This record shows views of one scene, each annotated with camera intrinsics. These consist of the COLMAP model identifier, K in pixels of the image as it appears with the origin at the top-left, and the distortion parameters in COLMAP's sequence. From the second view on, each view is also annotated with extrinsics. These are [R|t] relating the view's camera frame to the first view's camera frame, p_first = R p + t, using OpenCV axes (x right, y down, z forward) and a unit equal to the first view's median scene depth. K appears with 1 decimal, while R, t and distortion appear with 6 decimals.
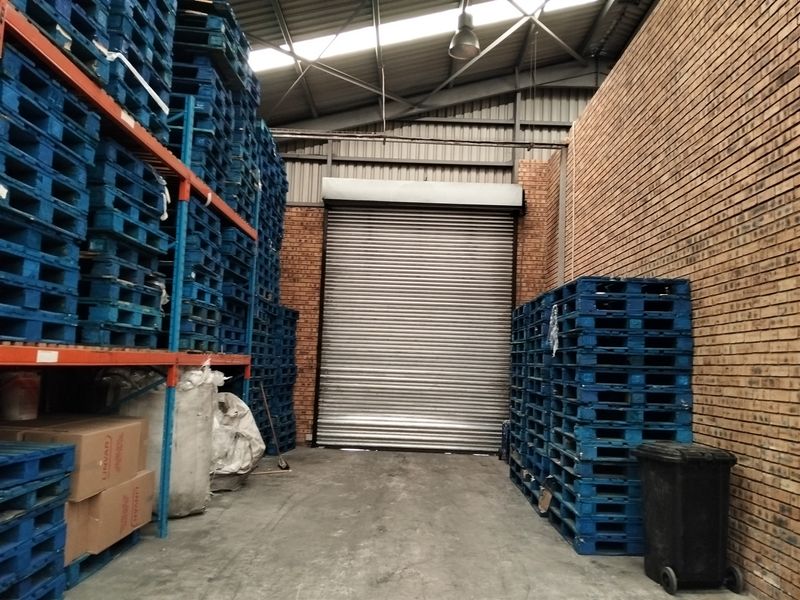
lens RADIAL K [[644.7, 0, 399.7], [0, 644.7, 299.8], [0, 0, 1]] dist [0.041966, -0.005658]
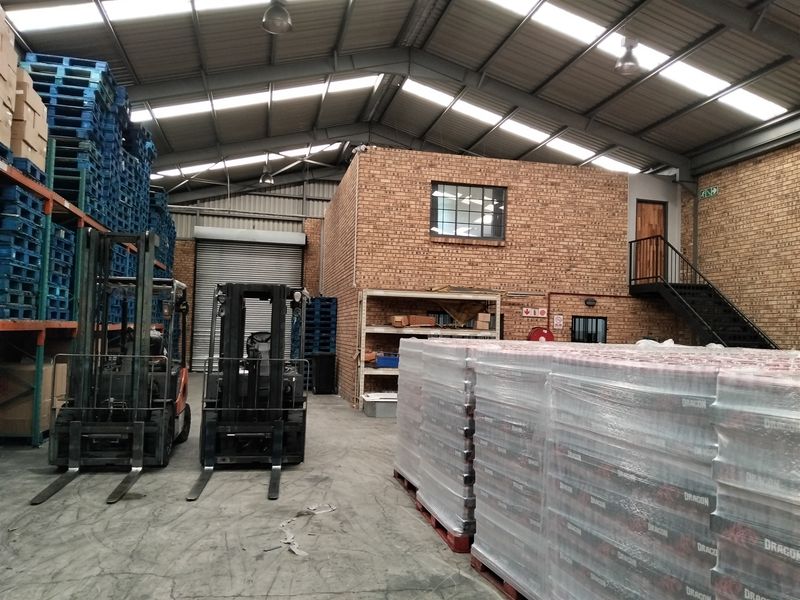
lens RADIAL K [[644.7, 0, 397.6], [0, 644.7, 302.9], [0, 0, 1]] dist [0.041966, -0.005658]
pose [[0.975477, 0.004883, 0.220046, 0.037068], [-0.017660, 0.998267, 0.056137, -0.083020], [-0.219391, -0.058646, 0.973873, -0.892992]]
